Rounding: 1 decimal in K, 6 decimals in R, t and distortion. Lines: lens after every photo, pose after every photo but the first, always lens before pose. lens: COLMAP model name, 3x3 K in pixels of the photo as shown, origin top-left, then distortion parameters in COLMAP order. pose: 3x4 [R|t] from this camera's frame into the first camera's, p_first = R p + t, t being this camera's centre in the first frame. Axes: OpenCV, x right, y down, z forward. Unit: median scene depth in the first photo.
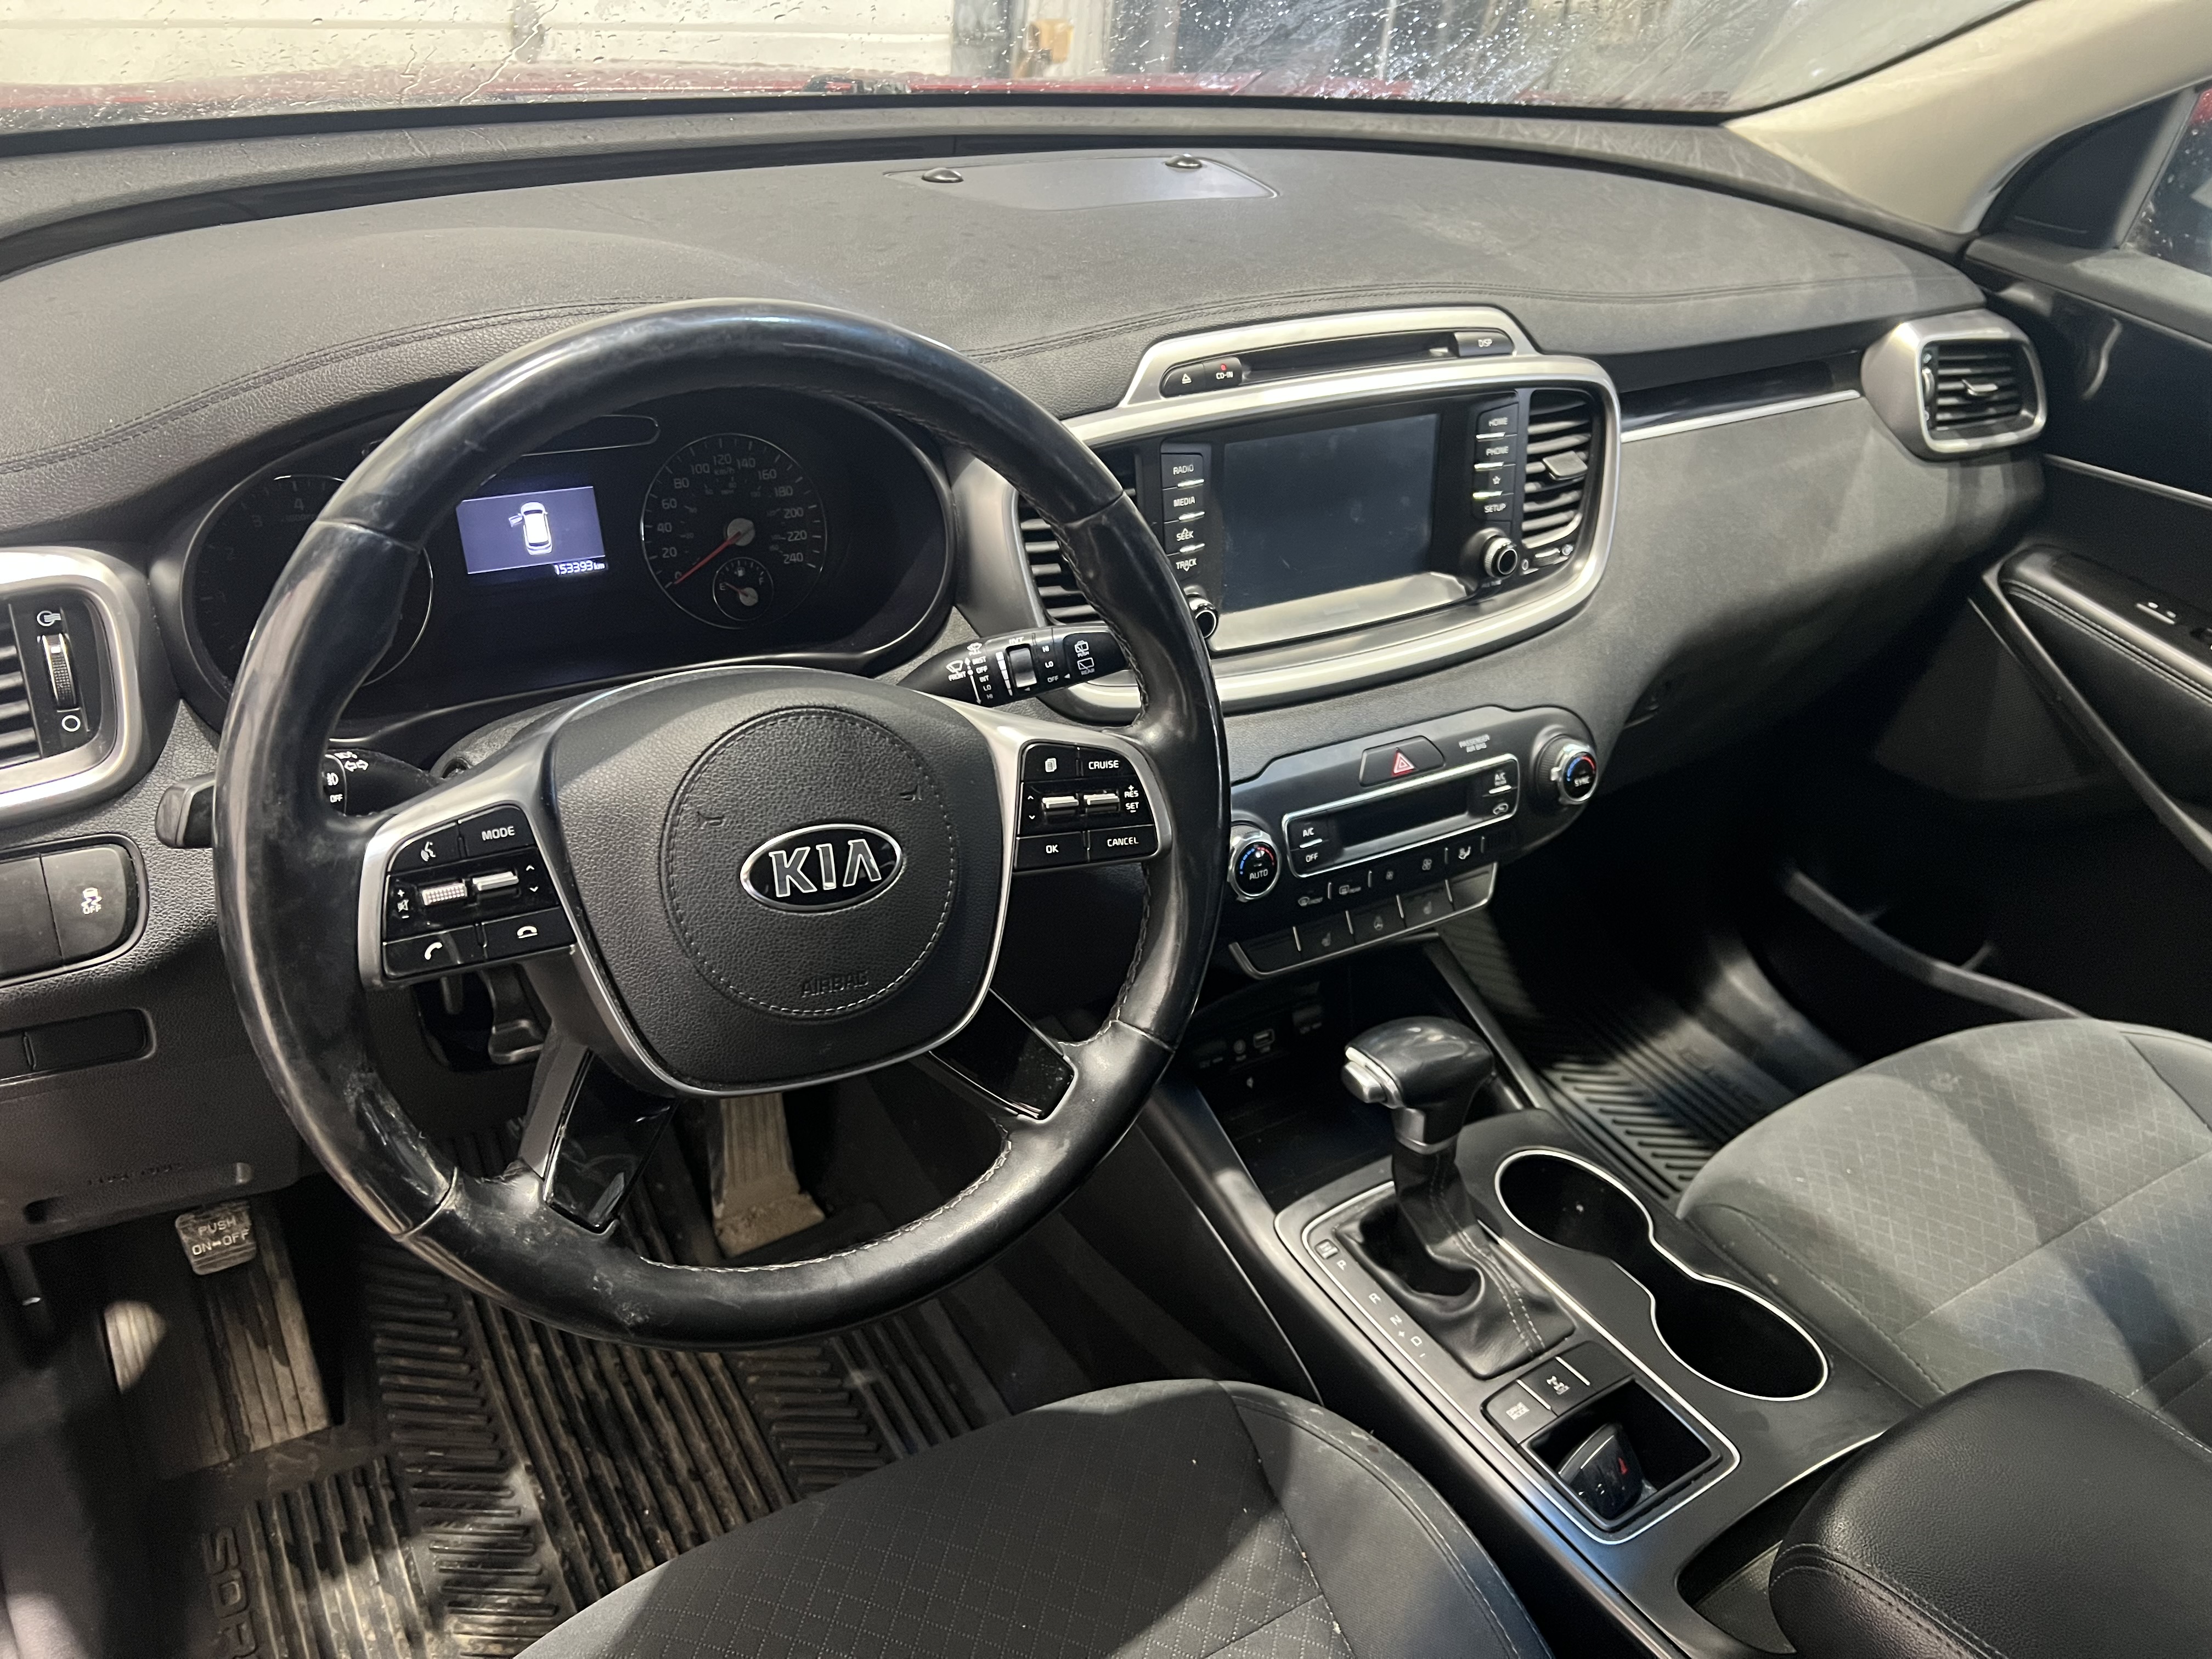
lens RADIAL K [[1700.3, 0, 1098.5], [0, 1700.3, 820.1], [0, 0, 1]] dist [0.025700, -0.011291]
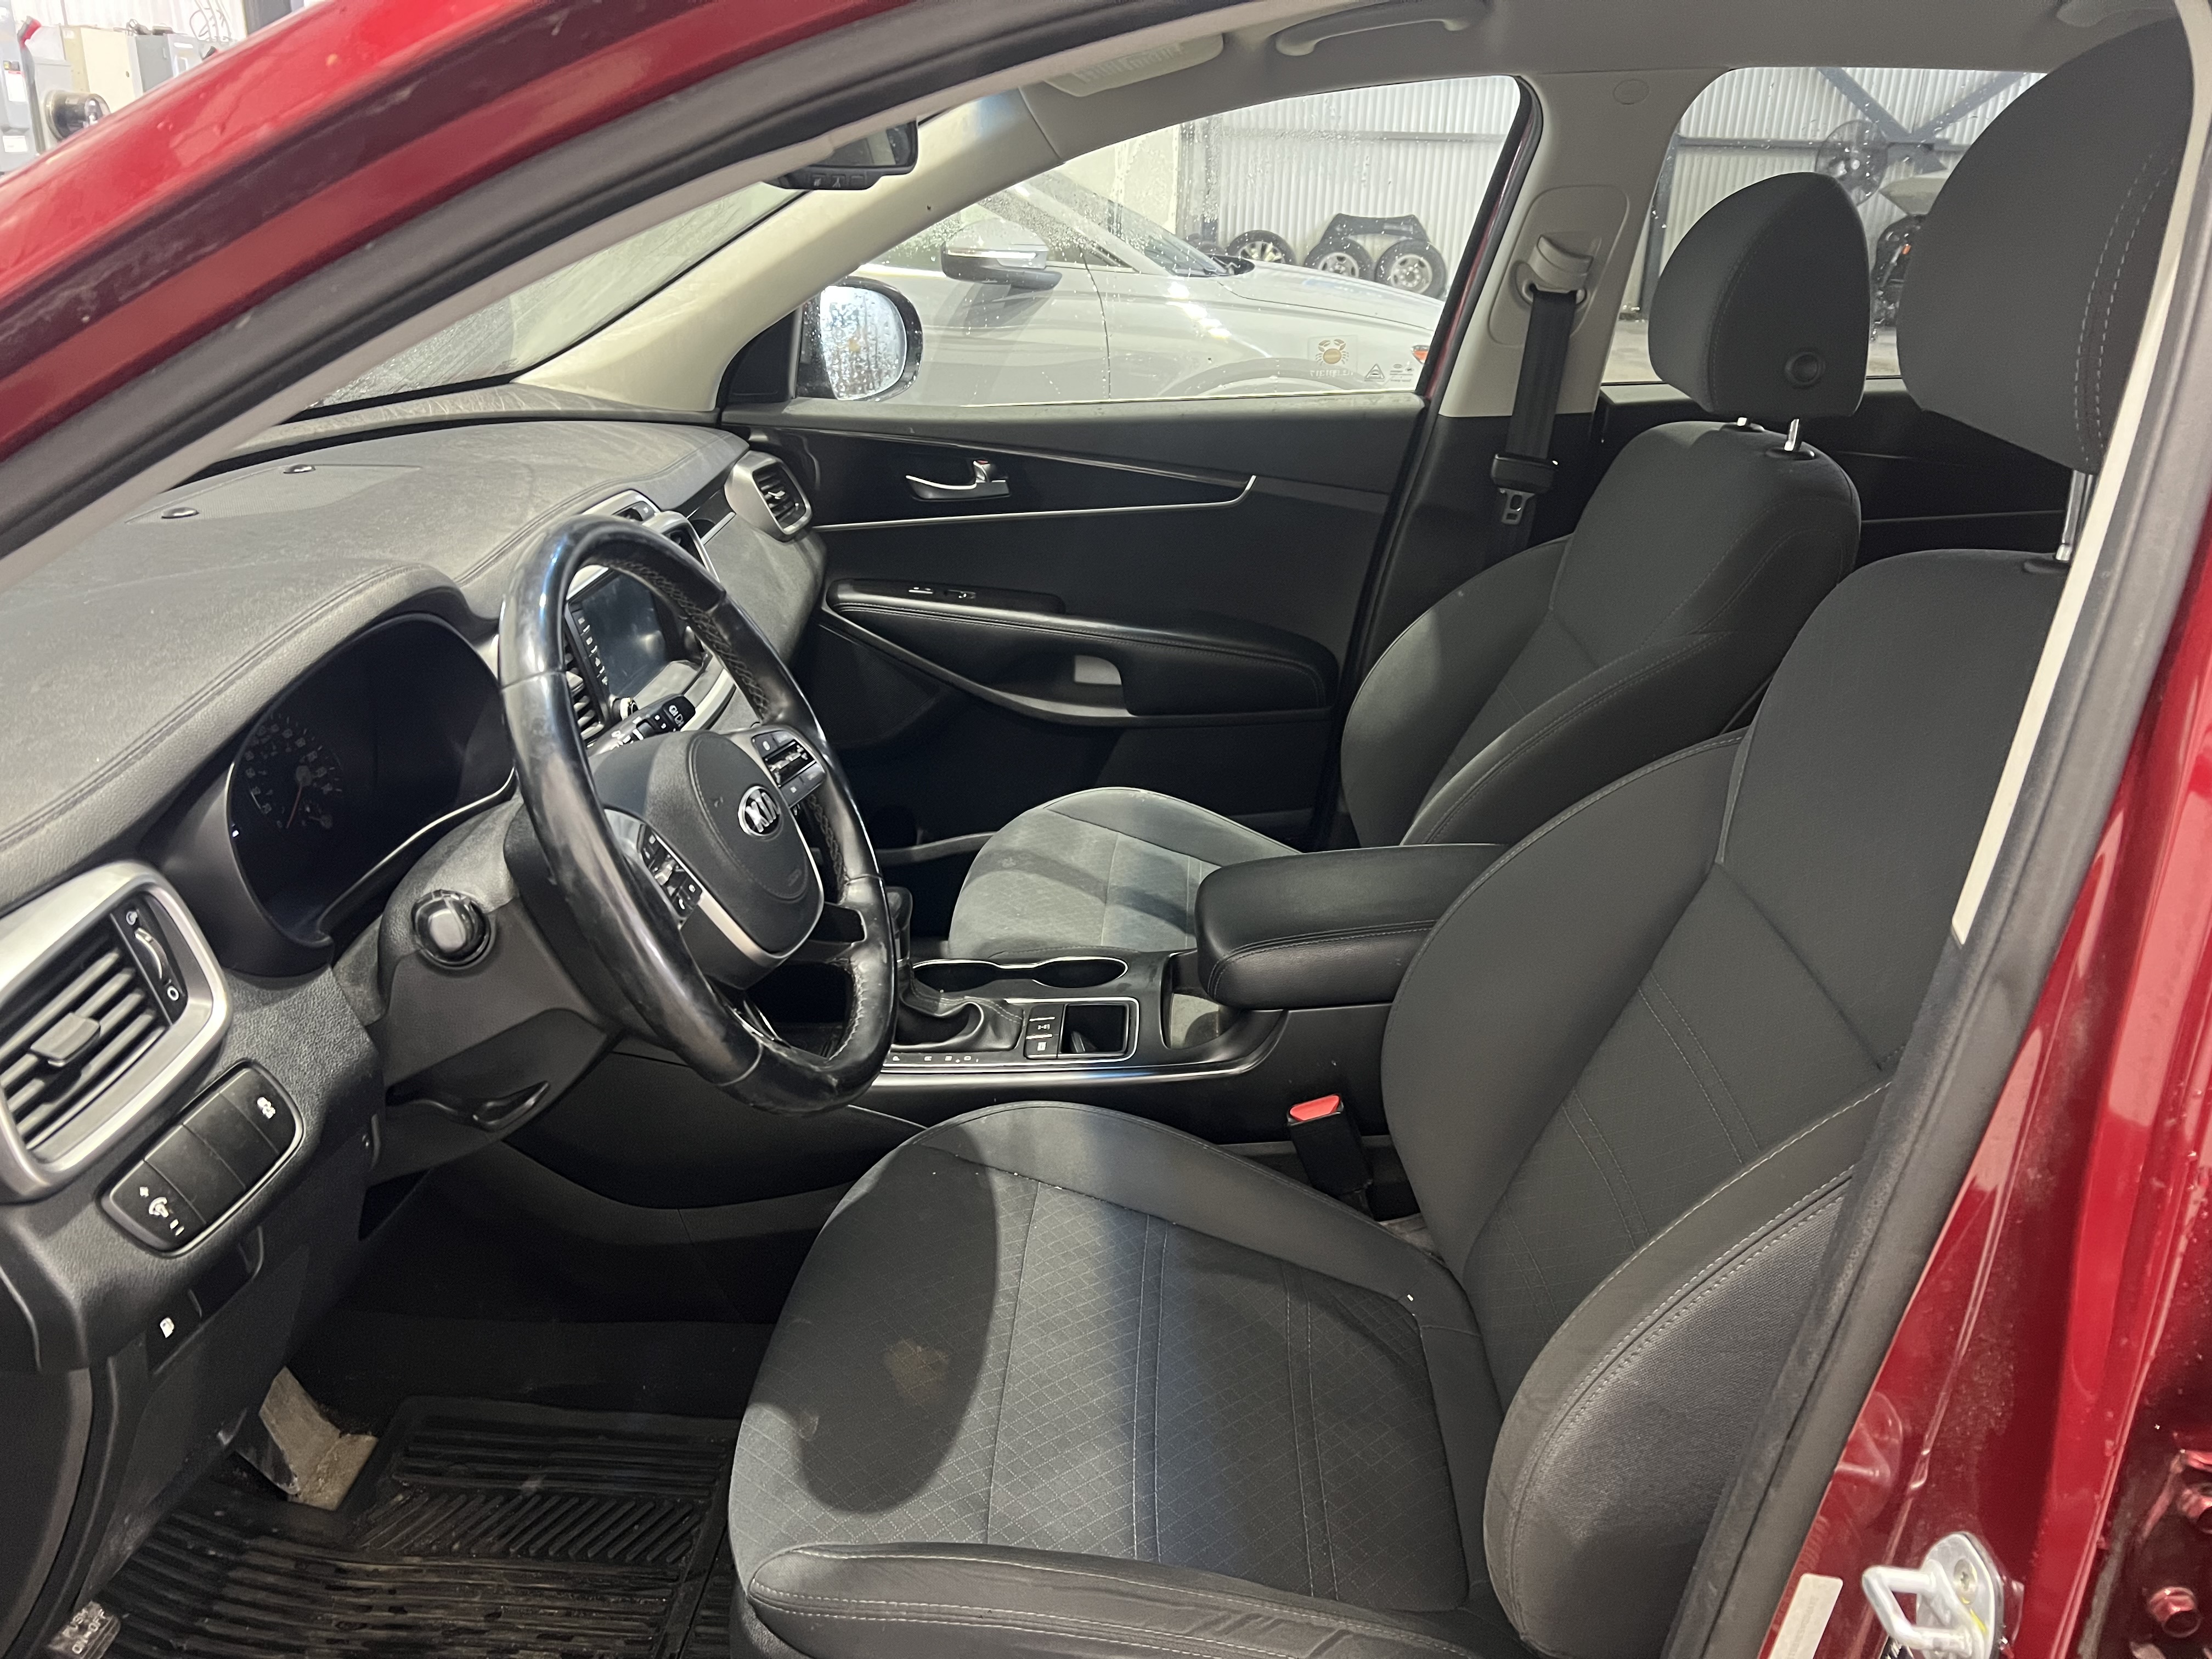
lens RADIAL K [[1700.3, 0, 1115.6], [0, 1700.3, 830.6], [0, 0, 1]] dist [0.025700, -0.011291]
pose [[0.565225, -0.381980, 0.731172, -0.582180], [0.481282, 0.872552, 0.083790, 0.034898], [-0.669992, 0.304540, 0.677028, -0.174308]]
